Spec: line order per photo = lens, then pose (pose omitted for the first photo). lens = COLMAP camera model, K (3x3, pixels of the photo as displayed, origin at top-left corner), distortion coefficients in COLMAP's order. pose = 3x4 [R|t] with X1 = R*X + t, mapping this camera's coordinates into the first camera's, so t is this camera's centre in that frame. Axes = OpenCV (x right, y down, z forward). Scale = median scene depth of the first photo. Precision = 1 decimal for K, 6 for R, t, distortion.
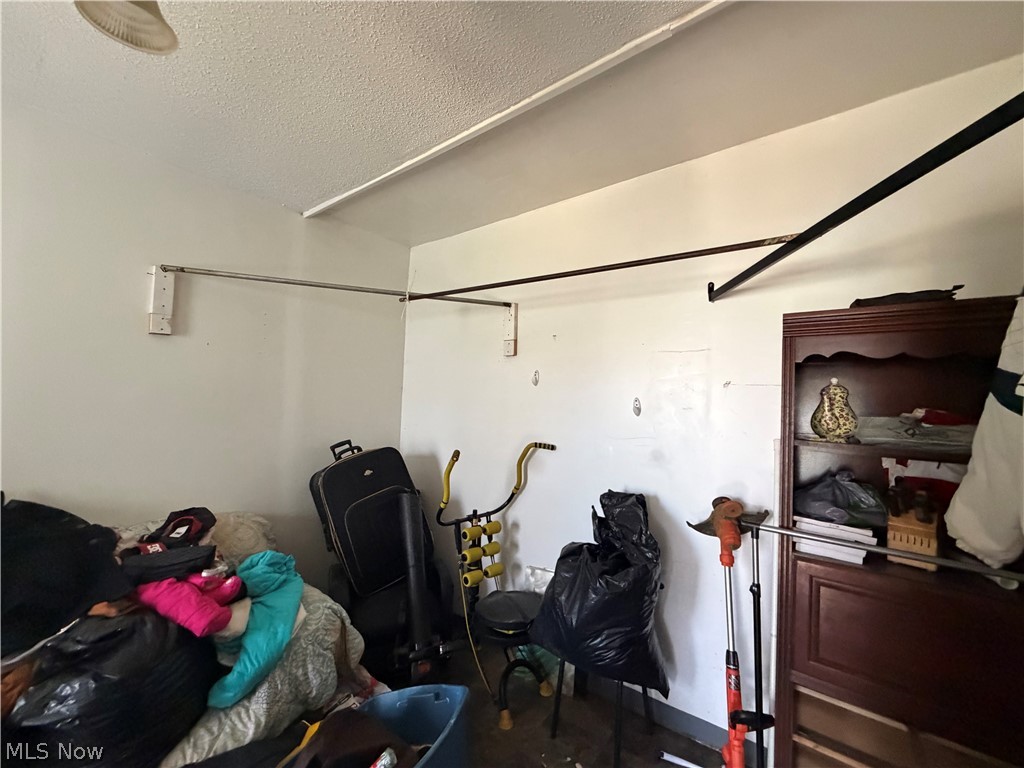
lens RADIAL K [[407.7, 0, 509.5], [0, 407.7, 384.5], [0, 0, 1]] dist [0.000379, 0.000008]
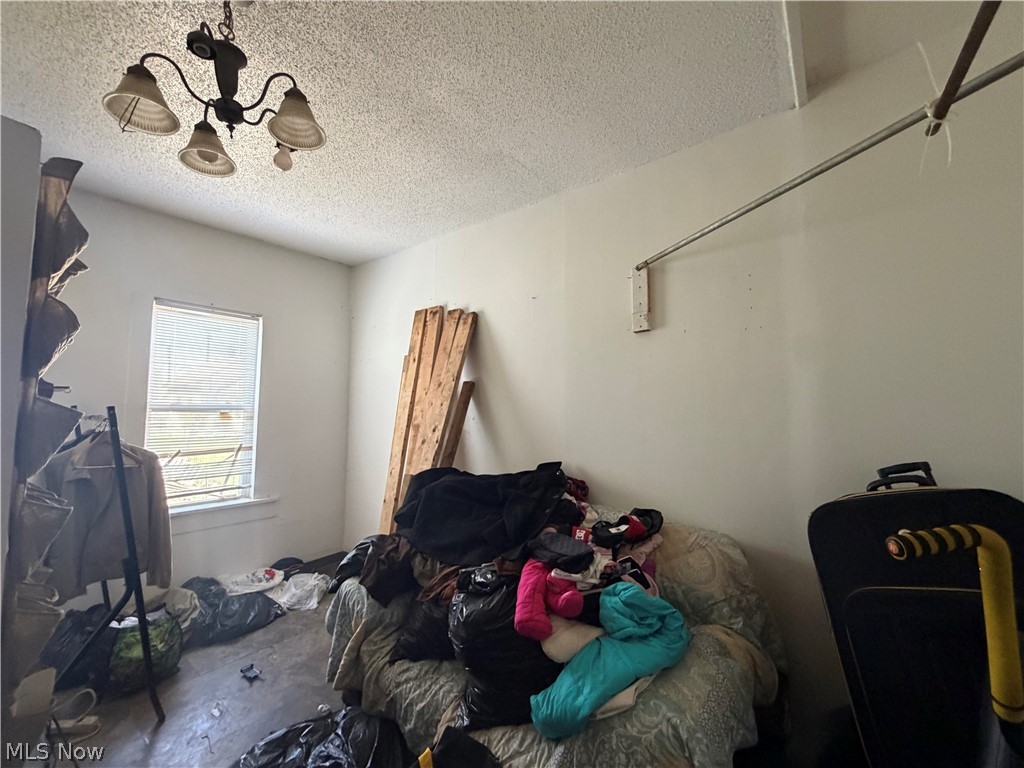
lens RADIAL K [[407.7, 0, 509.5], [0, 407.7, 384.5], [0, 0, 1]] dist [0.000379, 0.000008]
pose [[-0.058832, -0.072266, -0.995649, 0.192229], [0.075119, 0.994228, -0.076602, 0.068011], [0.995438, -0.079299, -0.053064, 0.767524]]
